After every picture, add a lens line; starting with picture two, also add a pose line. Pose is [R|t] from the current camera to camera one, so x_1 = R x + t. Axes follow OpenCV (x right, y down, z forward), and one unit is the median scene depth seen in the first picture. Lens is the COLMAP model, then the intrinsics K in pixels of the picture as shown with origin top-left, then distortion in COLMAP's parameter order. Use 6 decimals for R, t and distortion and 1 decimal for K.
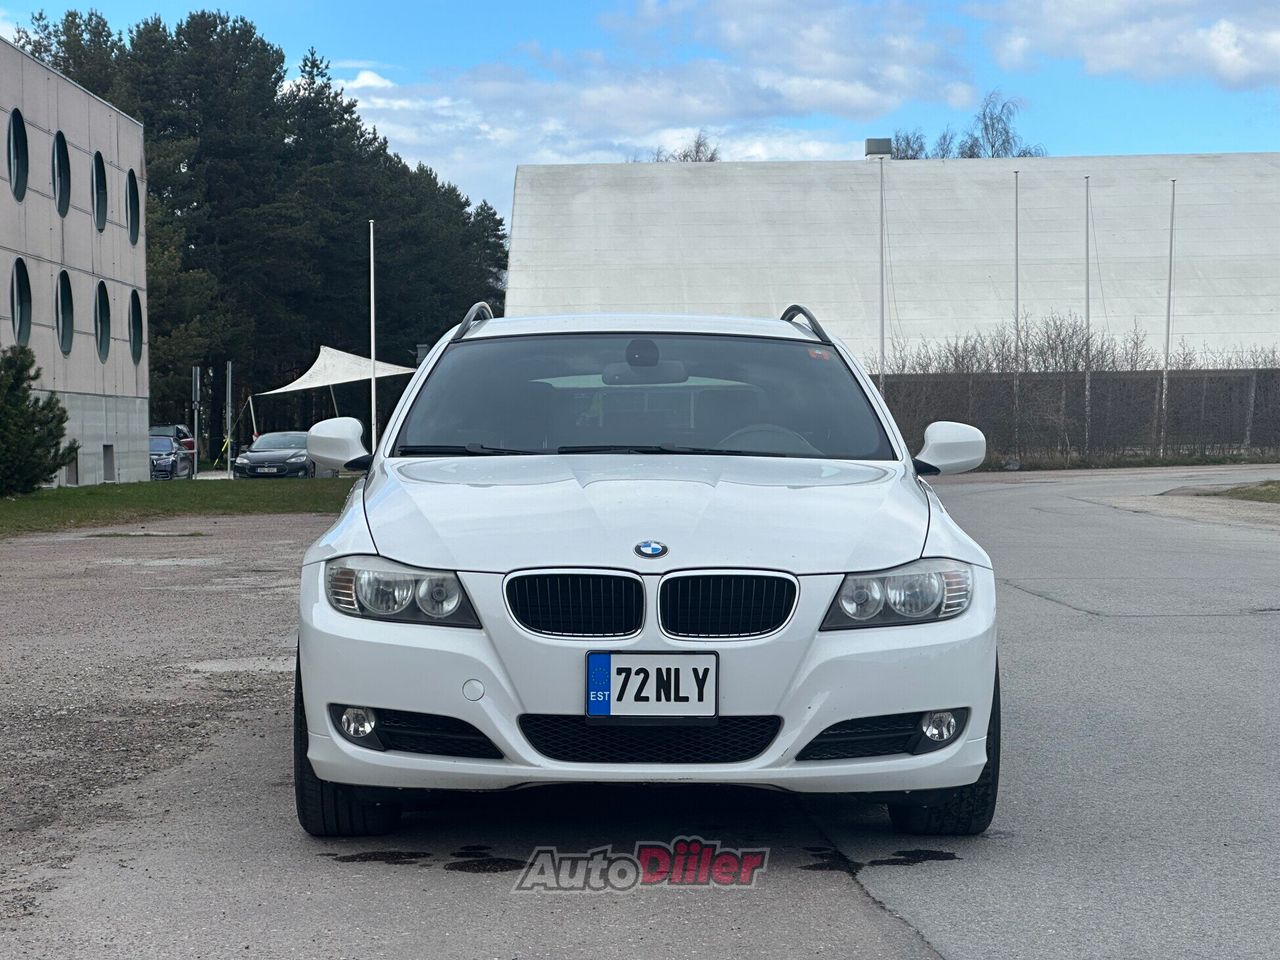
lens RADIAL K [[2910.2, 0, 640.0], [0, 2910.2, 480.0], [0, 0, 1]] dist [0.029360, 0.471744]
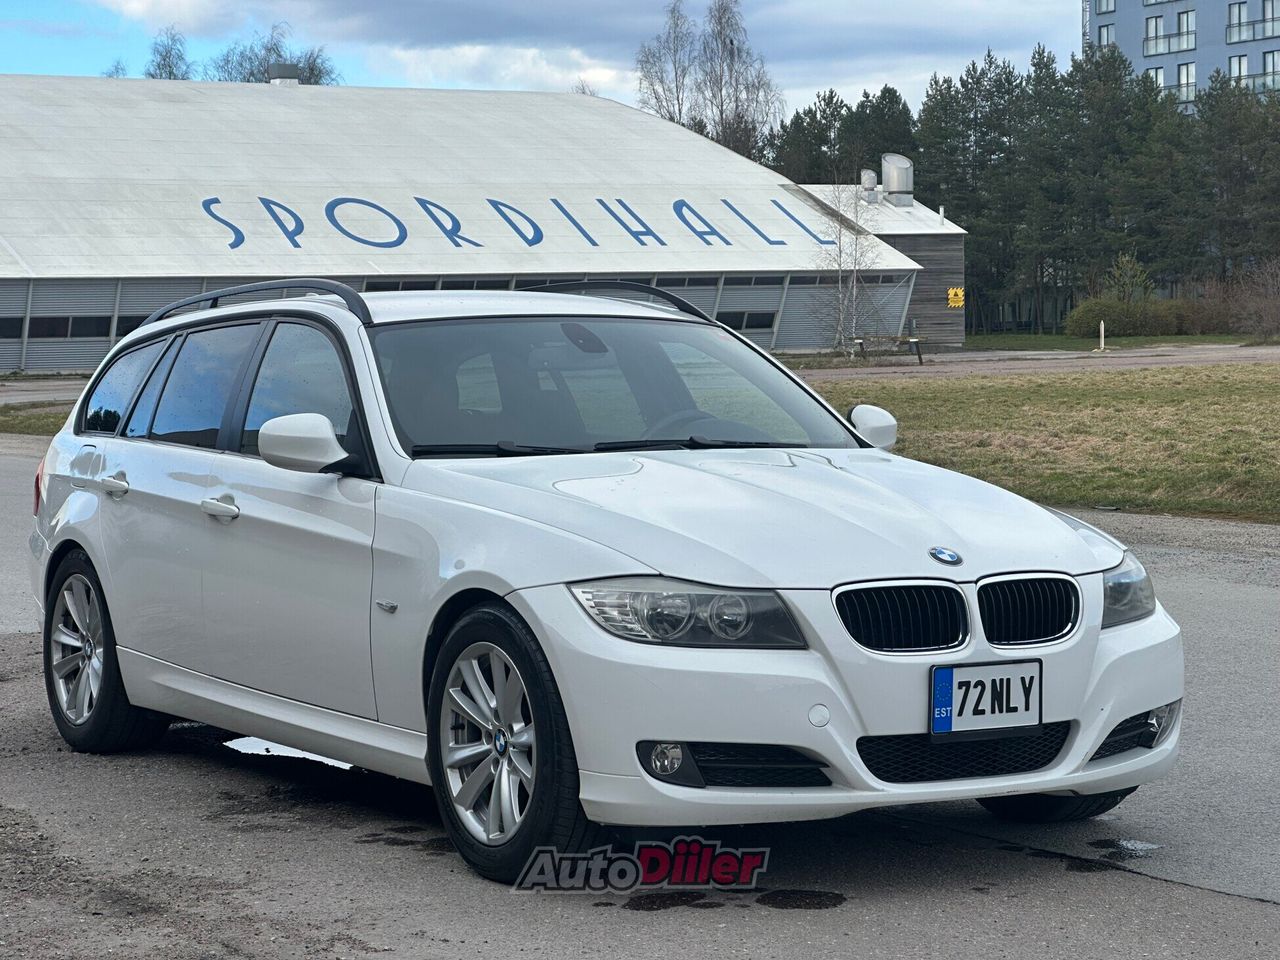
lens RADIAL K [[2910.2, 0, 640.0], [0, 2910.2, 480.0], [0, 0, 1]] dist [0.029360, 0.471744]
pose [[0.869405, -0.029879, 0.493196, -0.565820], [0.018945, 0.999452, 0.027155, -0.029796], [-0.493737, -0.014265, 0.869494, 0.216099]]
